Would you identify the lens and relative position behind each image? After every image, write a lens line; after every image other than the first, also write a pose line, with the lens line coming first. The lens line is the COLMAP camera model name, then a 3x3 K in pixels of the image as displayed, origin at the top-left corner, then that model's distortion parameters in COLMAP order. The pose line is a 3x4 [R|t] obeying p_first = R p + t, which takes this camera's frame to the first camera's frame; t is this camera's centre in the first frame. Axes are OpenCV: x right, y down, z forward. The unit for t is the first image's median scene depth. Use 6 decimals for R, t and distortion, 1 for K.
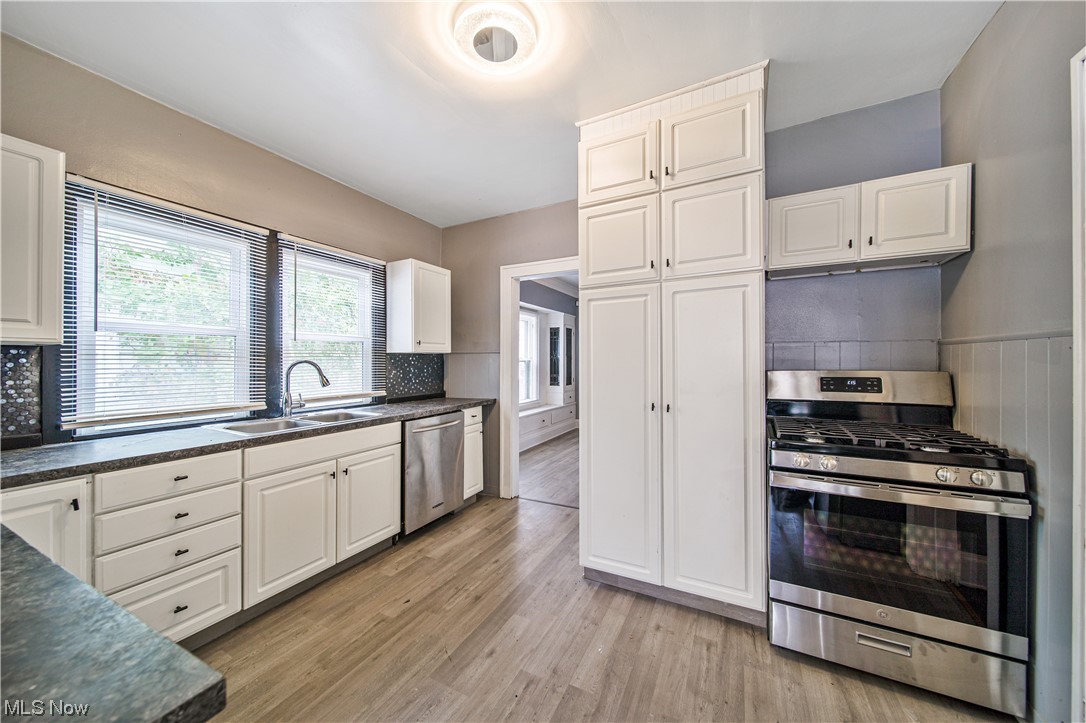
lens RADIAL K [[376.3, 0, 534.6], [0, 376.3, 362.5], [0, 0, 1]] dist [-0.000457, -0.000017]
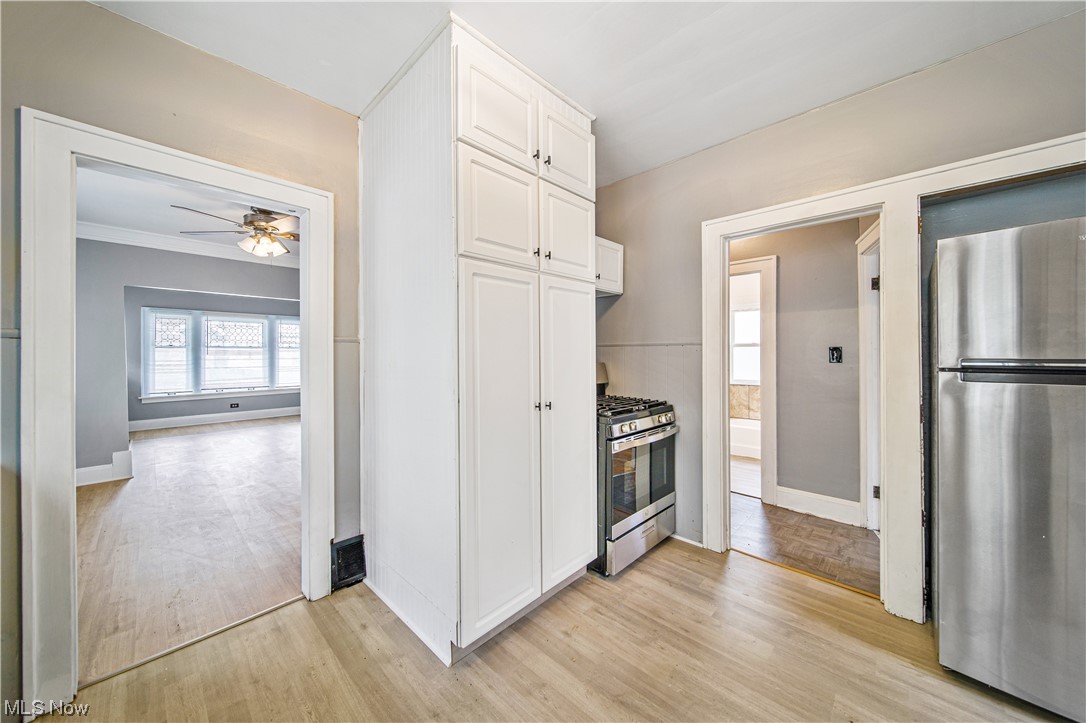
lens RADIAL K [[386.0, 0, 545.6], [0, 386.0, 356.9], [0, 0, 1]] dist [0.000095, -0.000004]
pose [[0.262642, -0.001040, 0.964893, -0.669151], [0.007092, 0.999974, -0.000852, -0.002823], [-0.964867, 0.007067, 0.262643, 0.826192]]
